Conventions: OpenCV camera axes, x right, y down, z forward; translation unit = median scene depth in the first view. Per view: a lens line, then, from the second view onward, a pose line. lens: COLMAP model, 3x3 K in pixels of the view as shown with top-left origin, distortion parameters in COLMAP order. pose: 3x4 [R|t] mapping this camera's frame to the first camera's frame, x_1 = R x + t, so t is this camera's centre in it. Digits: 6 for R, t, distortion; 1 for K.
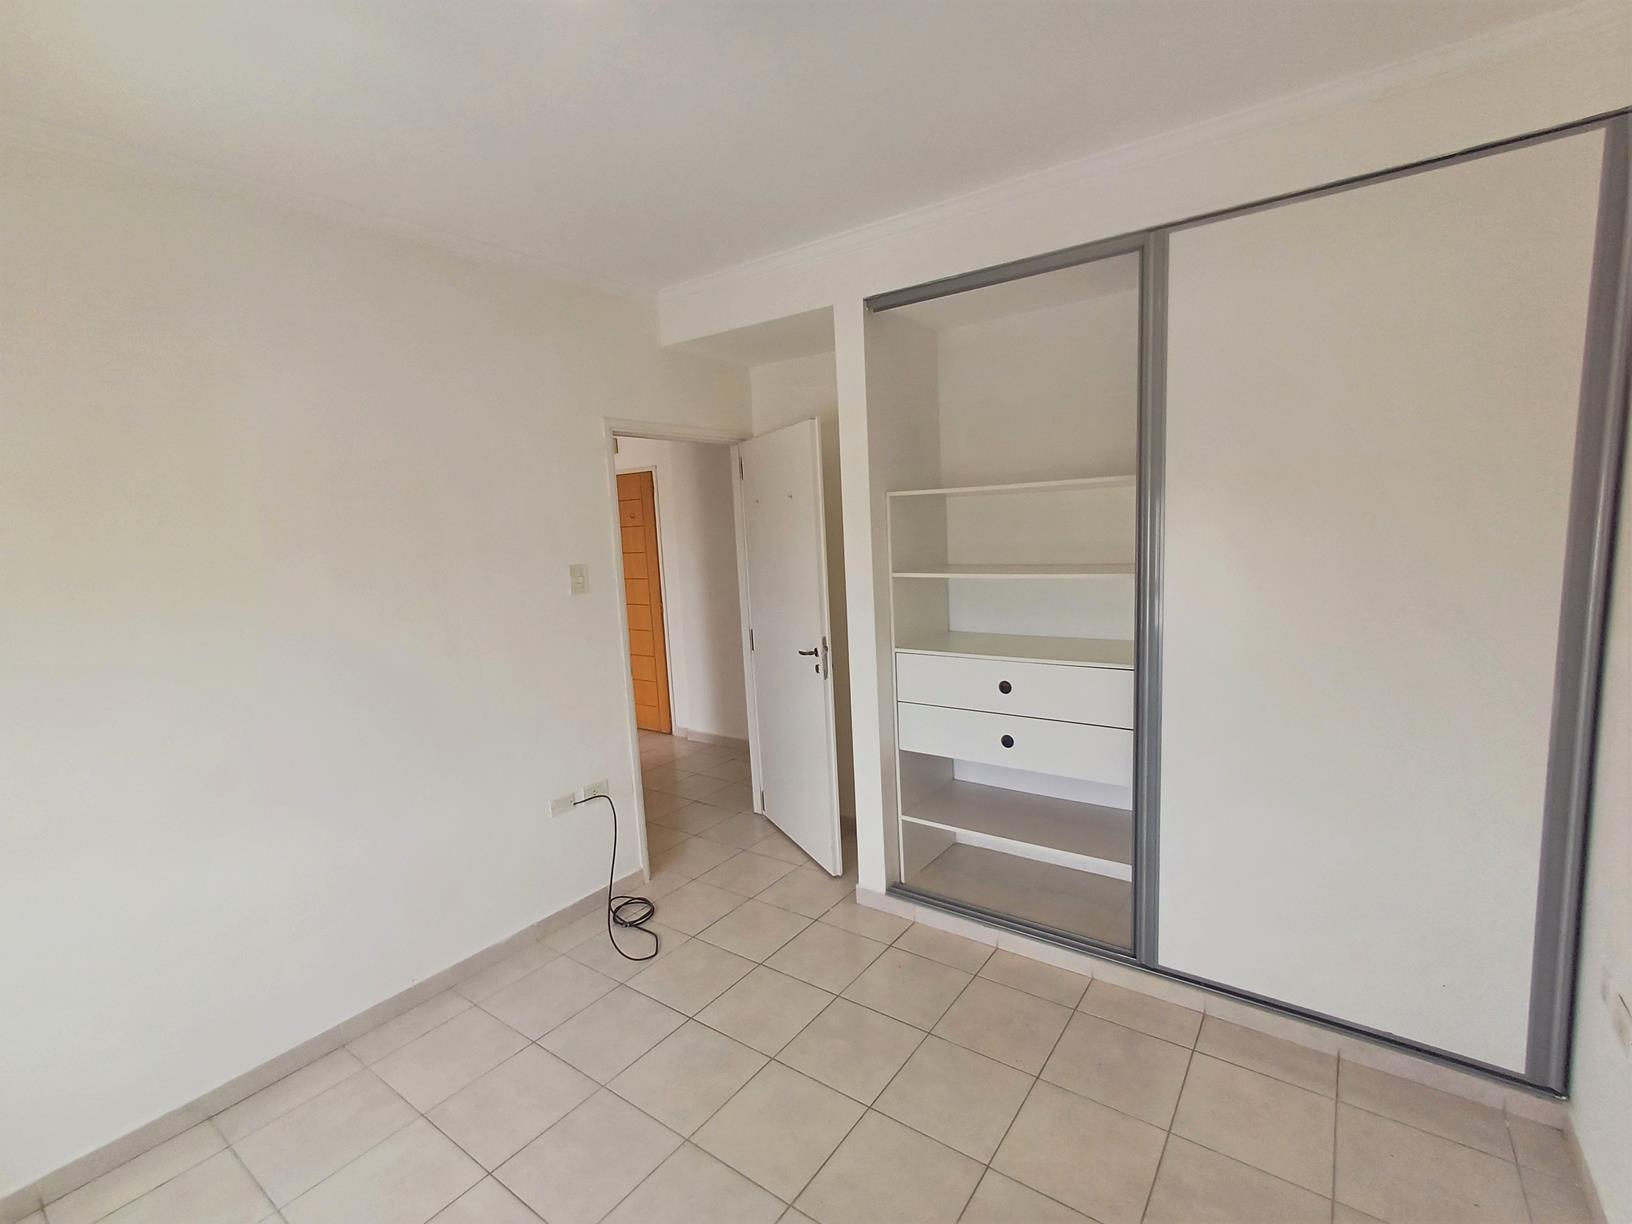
lens RADIAL K [[734.8, 0, 829.5], [0, 734.8, 617.4], [0, 0, 1]] dist [-0.002679, -0.006174]
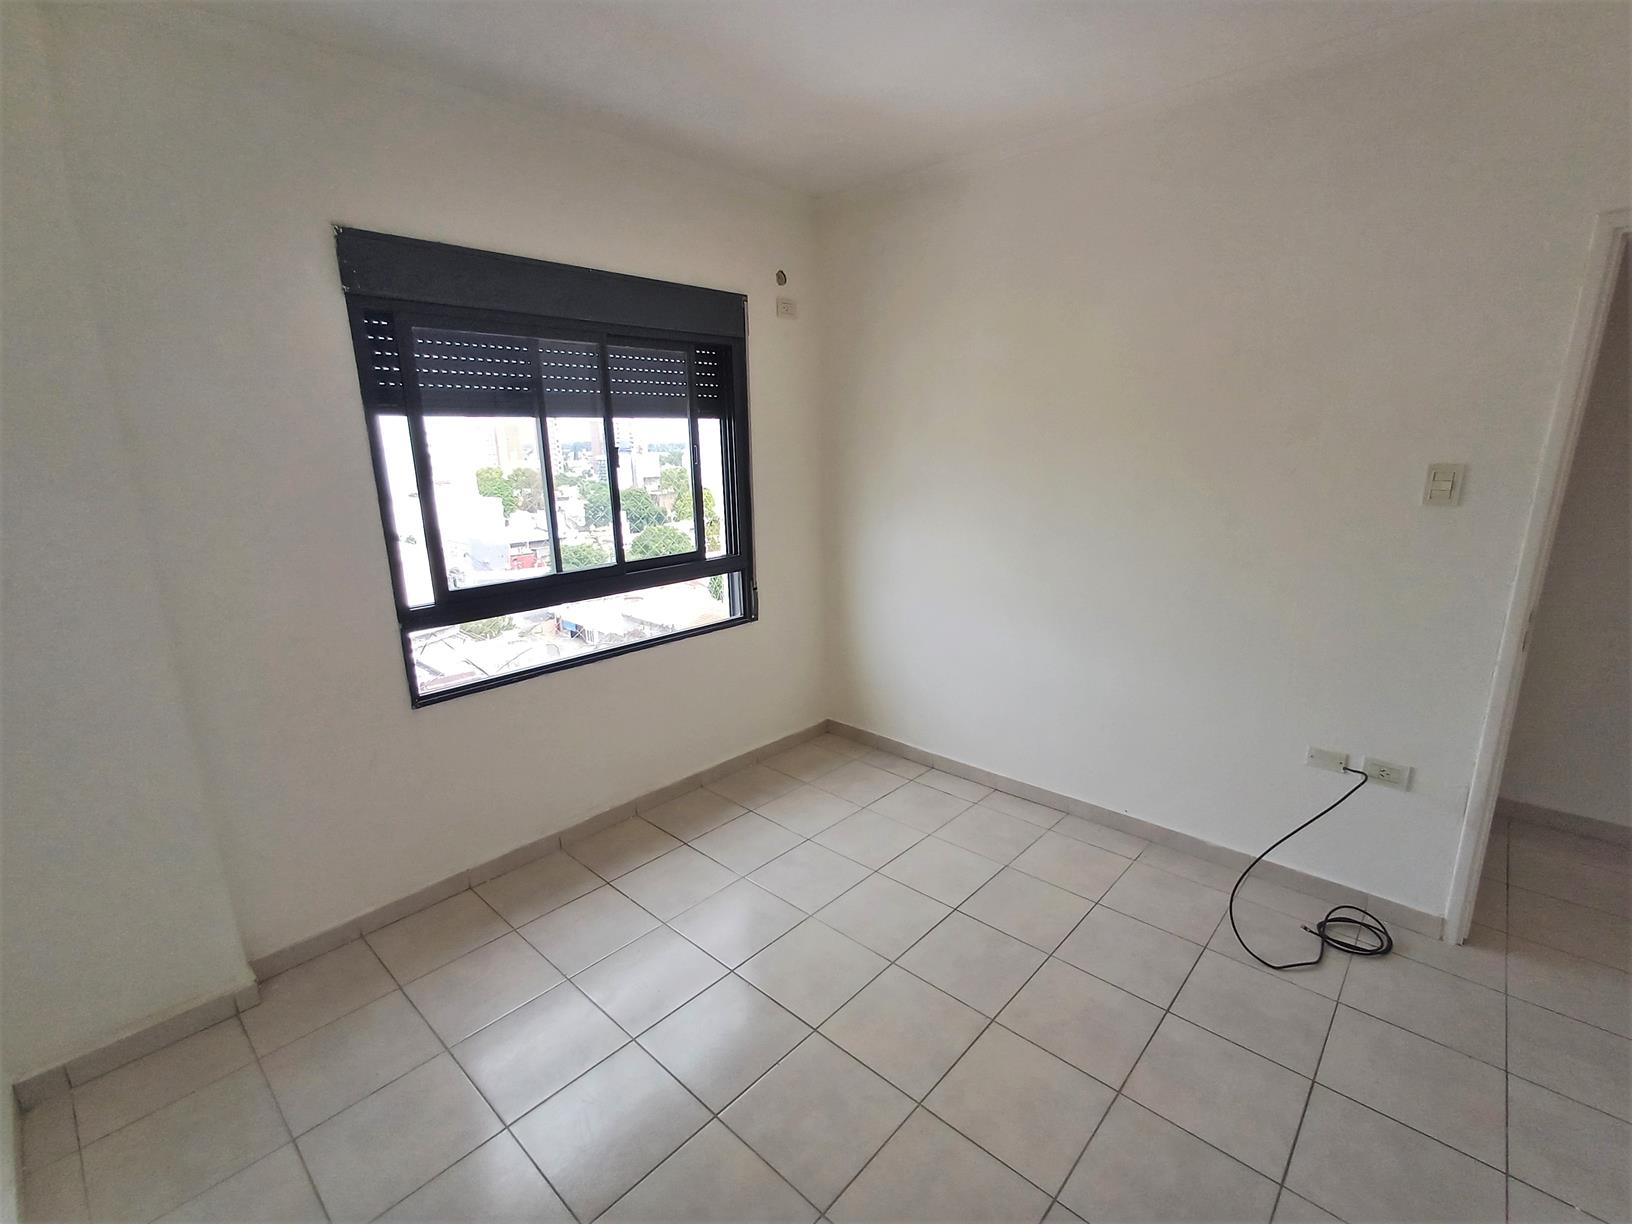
lens RADIAL K [[734.8, 0, 829.5], [0, 734.8, 617.4], [0, 0, 1]] dist [-0.002679, -0.006174]
pose [[-0.109995, 0.291443, -0.950243, 0.471697], [-0.106664, 0.947062, 0.302814, -0.090608], [0.988192, 0.134664, -0.073085, 0.547238]]
